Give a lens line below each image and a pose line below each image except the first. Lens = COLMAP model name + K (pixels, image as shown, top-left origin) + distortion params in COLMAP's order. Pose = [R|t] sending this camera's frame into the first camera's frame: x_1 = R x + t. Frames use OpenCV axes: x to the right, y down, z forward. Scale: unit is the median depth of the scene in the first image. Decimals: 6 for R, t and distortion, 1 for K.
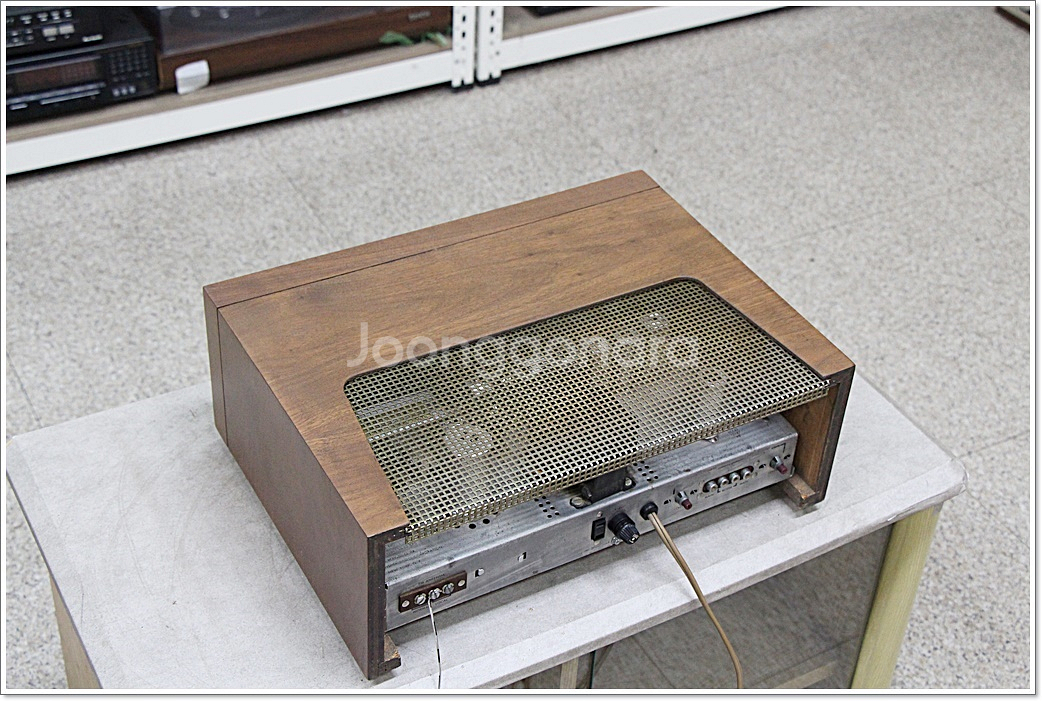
lens RADIAL K [[1540.4, 0, 425.2], [0, 1540.4, 352.3], [0, 0, 1]] dist [0.097910, 0.113205]
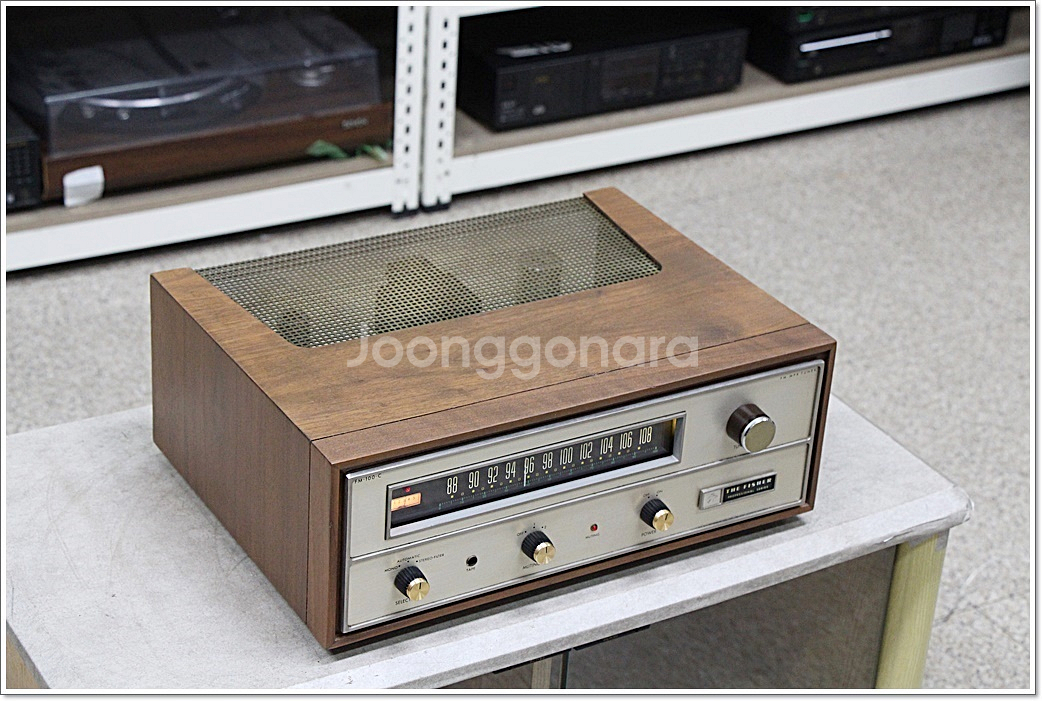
lens RADIAL K [[2095.7, 0, 391.2], [0, 2095.7, 350.3], [0, 0, 1]] dist [0.281843, -0.006847]
pose [[0.999558, 0.013683, 0.026377, -0.013772], [-0.009282, 0.987030, -0.160270, 0.095624], [-0.028227, 0.159954, 0.986721, -0.120791]]
